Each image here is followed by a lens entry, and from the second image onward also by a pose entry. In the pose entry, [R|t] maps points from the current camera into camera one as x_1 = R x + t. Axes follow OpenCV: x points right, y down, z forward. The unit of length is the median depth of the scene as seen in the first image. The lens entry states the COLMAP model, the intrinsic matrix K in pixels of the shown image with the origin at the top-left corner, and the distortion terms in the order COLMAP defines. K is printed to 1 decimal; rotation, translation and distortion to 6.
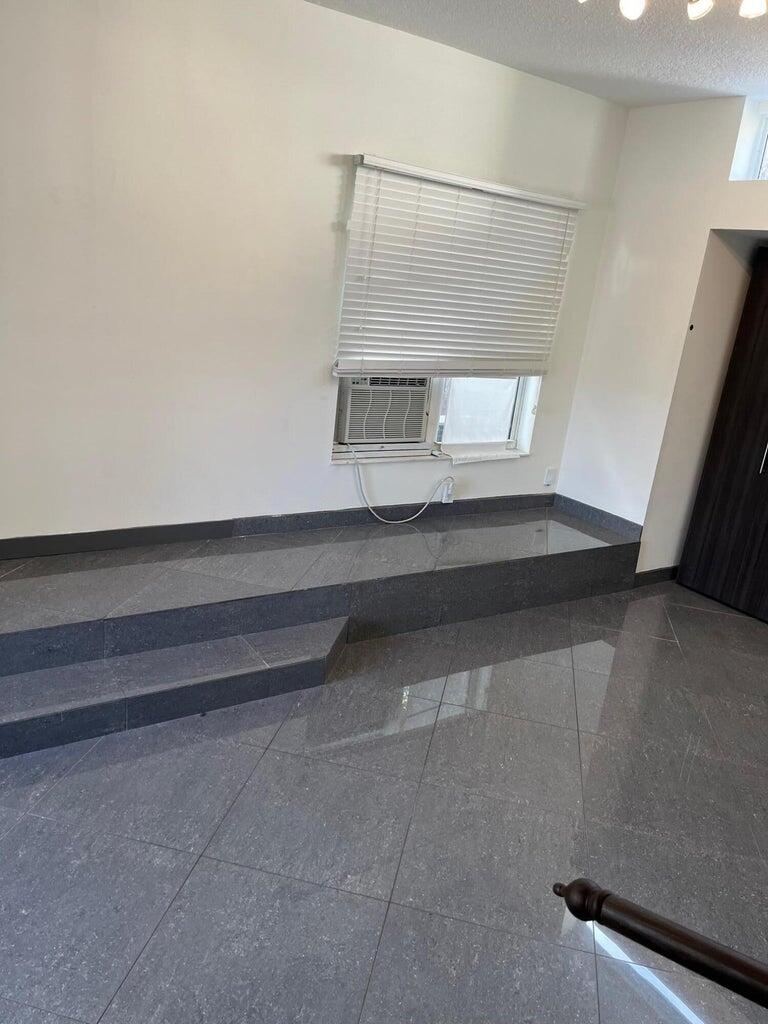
lens RADIAL K [[772.0, 0, 378.4], [0, 772.0, 511.0], [0, 0, 1]] dist [0.056360, -0.081746]
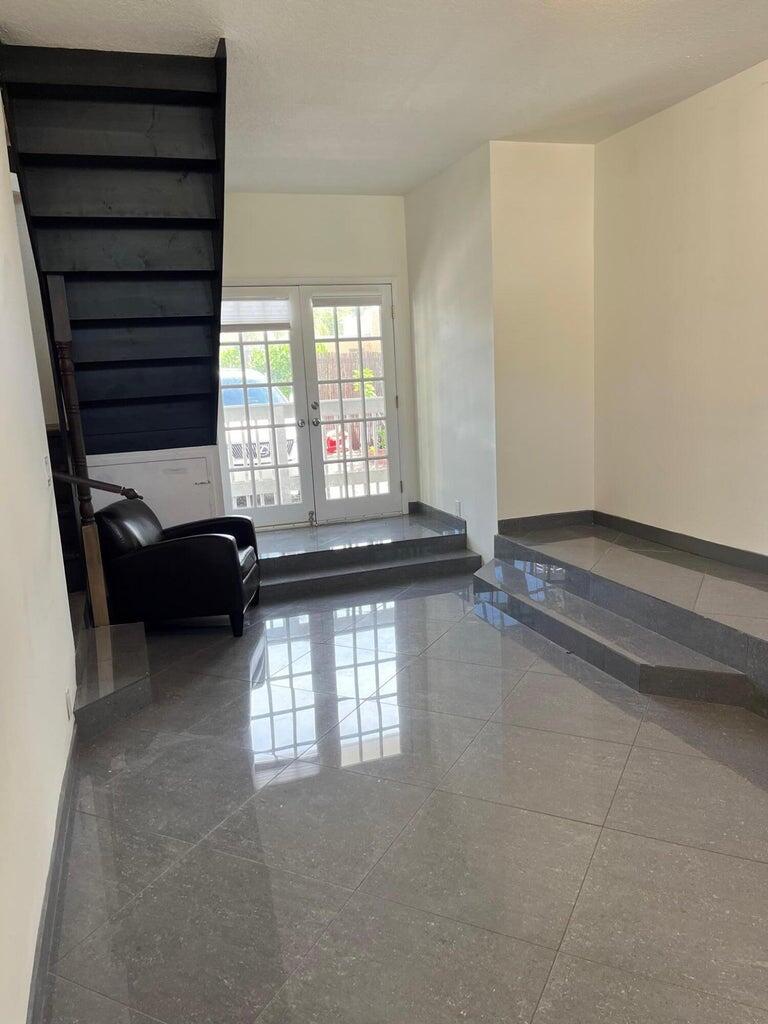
lens RADIAL K [[772.0, 0, 385.6], [0, 772.0, 512.4], [0, 0, 1]] dist [0.056360, -0.081746]
pose [[-0.253573, 0.085822, -0.963502, 0.683165], [-0.263943, 0.952121, 0.154273, -0.049805], [0.930610, 0.293429, -0.218780, 0.584766]]
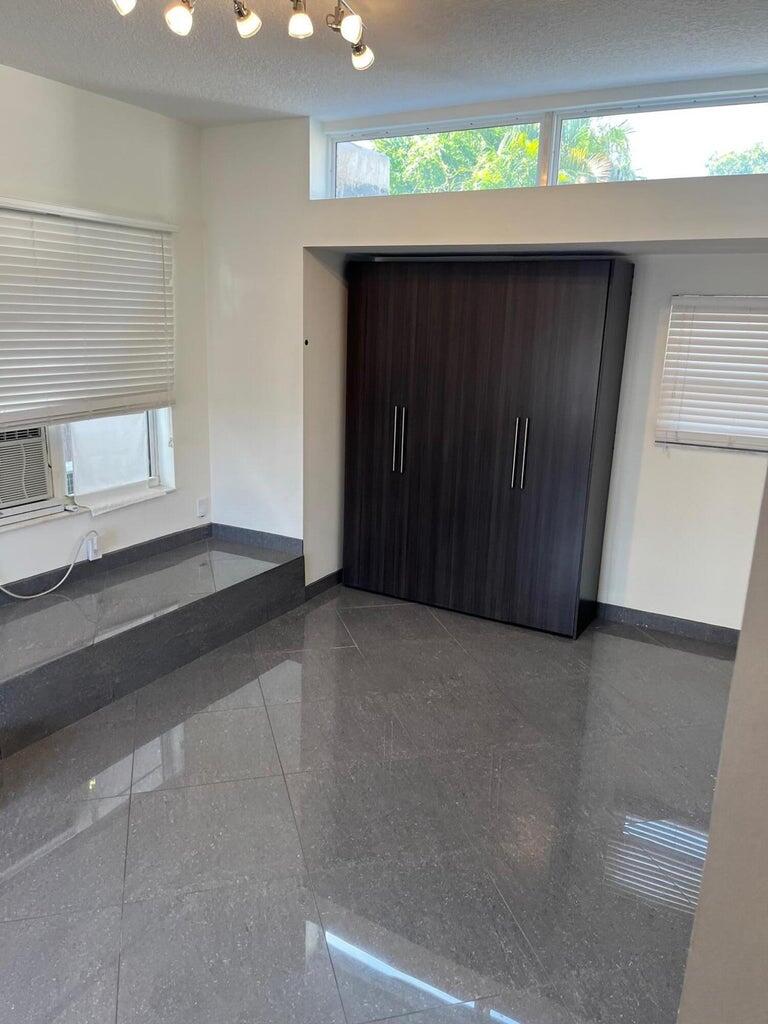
lens RADIAL K [[772.0, 0, 382.5], [0, 772.0, 514.0], [0, 0, 1]] dist [0.056360, -0.081746]
pose [[0.886830, -0.195930, 0.418501, 0.018695], [0.201246, 0.979021, 0.031896, -0.025535], [-0.415971, 0.055935, 0.907656, 0.041356]]
